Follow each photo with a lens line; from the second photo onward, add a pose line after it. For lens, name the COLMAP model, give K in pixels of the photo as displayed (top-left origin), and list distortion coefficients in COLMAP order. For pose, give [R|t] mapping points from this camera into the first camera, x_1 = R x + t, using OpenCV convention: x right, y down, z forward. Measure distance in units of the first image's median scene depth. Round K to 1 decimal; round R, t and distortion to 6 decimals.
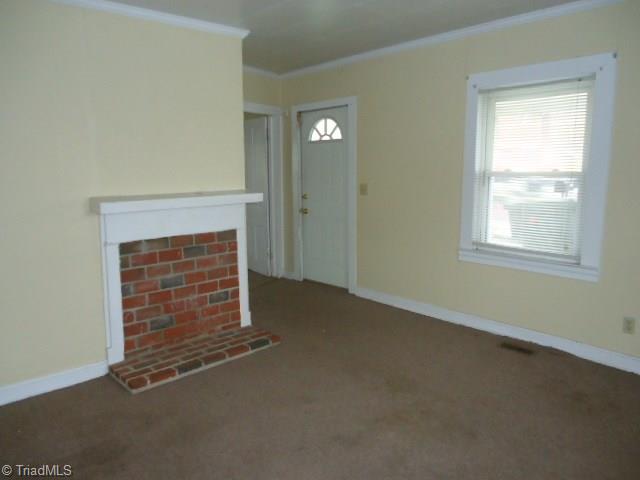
lens RADIAL K [[463.3, 0, 320.0], [0, 463.3, 240.0], [0, 0, 1]] dist [-0.001871, -0.002262]
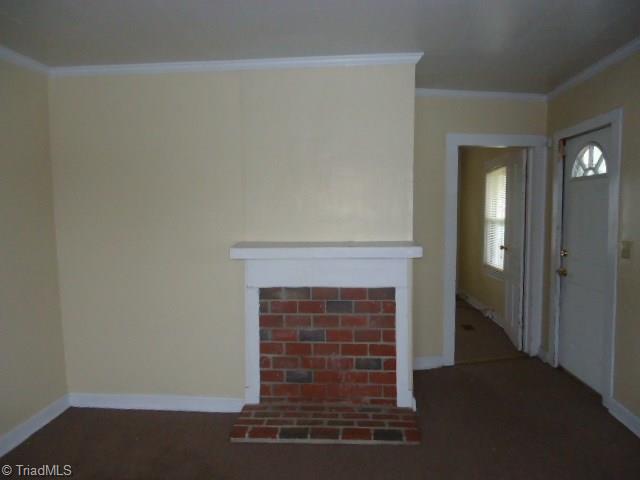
lens RADIAL K [[463.3, 0, 320.0], [0, 463.3, 240.0], [0, 0, 1]] dist [-0.001871, -0.002262]
pose [[0.691049, 0.056373, -0.720606, 0.345752], [-0.114564, 0.992894, -0.032191, -0.070947], [0.713671, 0.104801, 0.692597, 0.333535]]
